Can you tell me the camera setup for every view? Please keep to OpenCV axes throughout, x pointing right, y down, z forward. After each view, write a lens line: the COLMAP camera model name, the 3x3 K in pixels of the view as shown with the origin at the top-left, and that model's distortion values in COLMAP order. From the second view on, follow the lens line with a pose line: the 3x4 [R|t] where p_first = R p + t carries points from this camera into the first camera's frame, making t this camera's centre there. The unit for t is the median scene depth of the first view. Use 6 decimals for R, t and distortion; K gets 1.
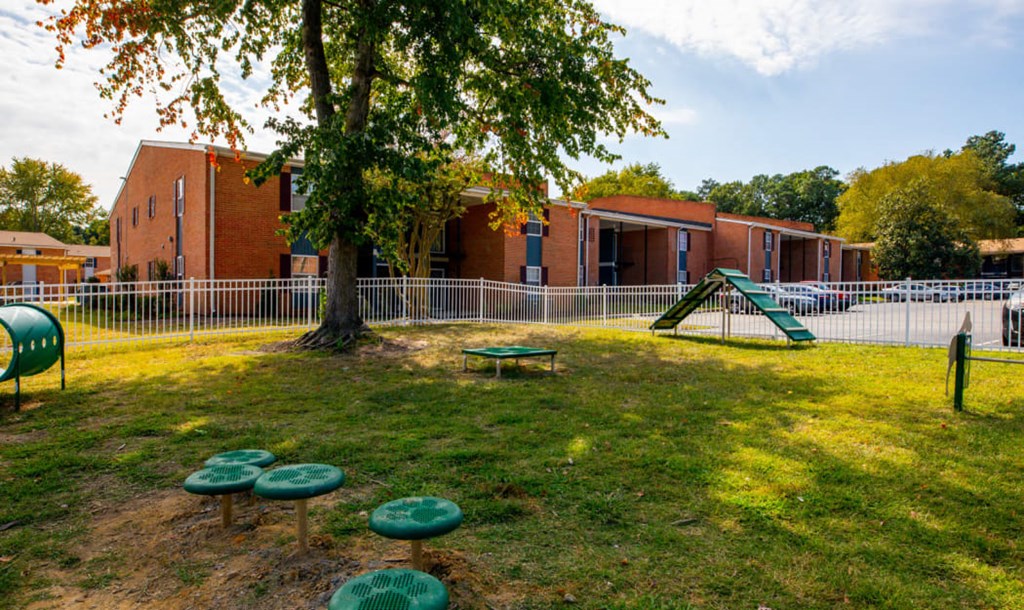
lens RADIAL K [[588.7, 0, 512.0], [0, 588.7, 305.0], [0, 0, 1]] dist [-0.026753, -0.000656]
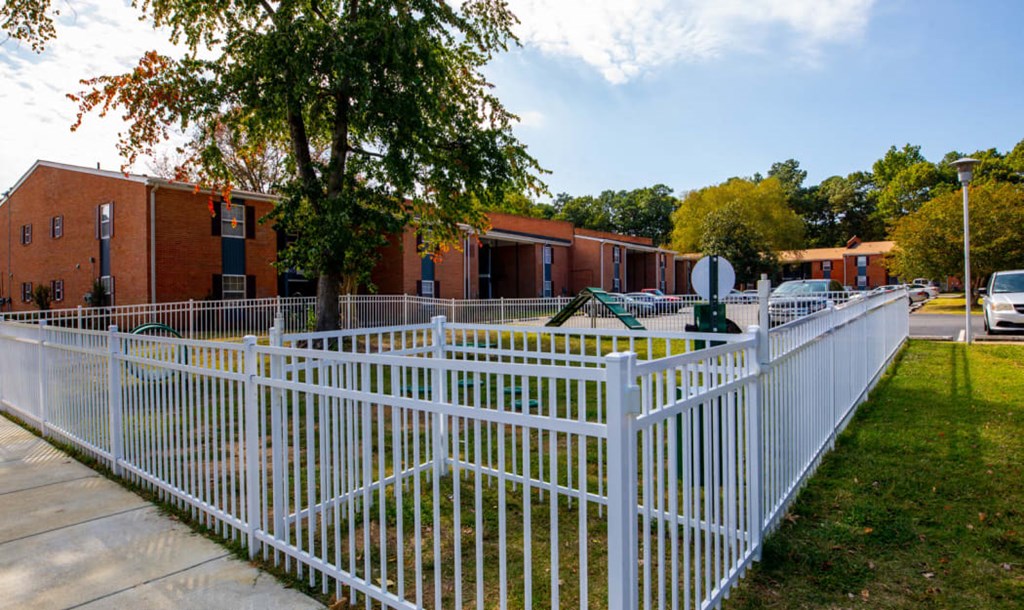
lens RADIAL K [[588.7, 0, 512.0], [0, 588.7, 305.0], [0, 0, 1]] dist [-0.026753, -0.000656]
pose [[0.972081, -0.019928, 0.233796, -0.042667], [0.022581, 0.999707, -0.008676, -0.002192], [-0.233555, 0.013713, 0.972247, -0.093091]]
